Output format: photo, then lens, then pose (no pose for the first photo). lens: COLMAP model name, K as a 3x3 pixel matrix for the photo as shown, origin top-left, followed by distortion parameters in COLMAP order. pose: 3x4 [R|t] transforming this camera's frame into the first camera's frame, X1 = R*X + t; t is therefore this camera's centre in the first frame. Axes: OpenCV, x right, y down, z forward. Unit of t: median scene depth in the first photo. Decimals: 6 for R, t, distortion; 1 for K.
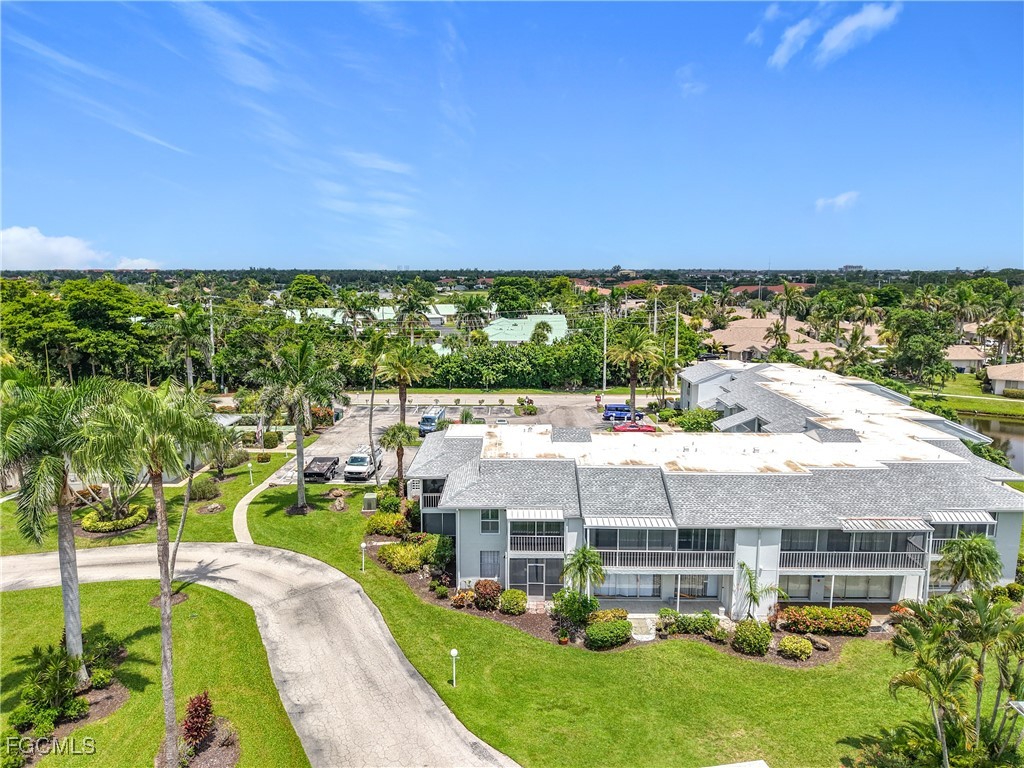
lens RADIAL K [[696.7, 0, 491.5], [0, 696.7, 383.6], [0, 0, 1]] dist [0.025042, -0.001046]
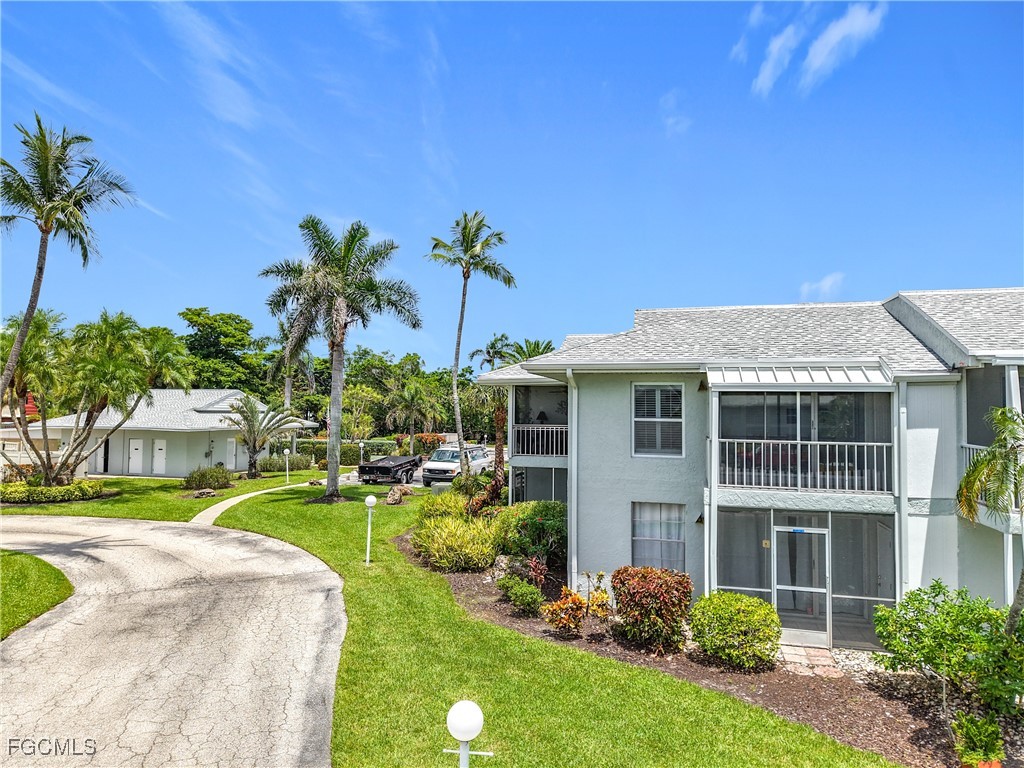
lens RADIAL K [[696.7, 0, 491.5], [0, 696.7, 383.6], [0, 0, 1]] dist [0.025042, -0.001046]
pose [[0.971350, 0.004204, -0.237615, -0.000395], [-0.049103, 0.981819, -0.183359, 0.259086], [0.232524, 0.189774, 0.953896, 0.631684]]
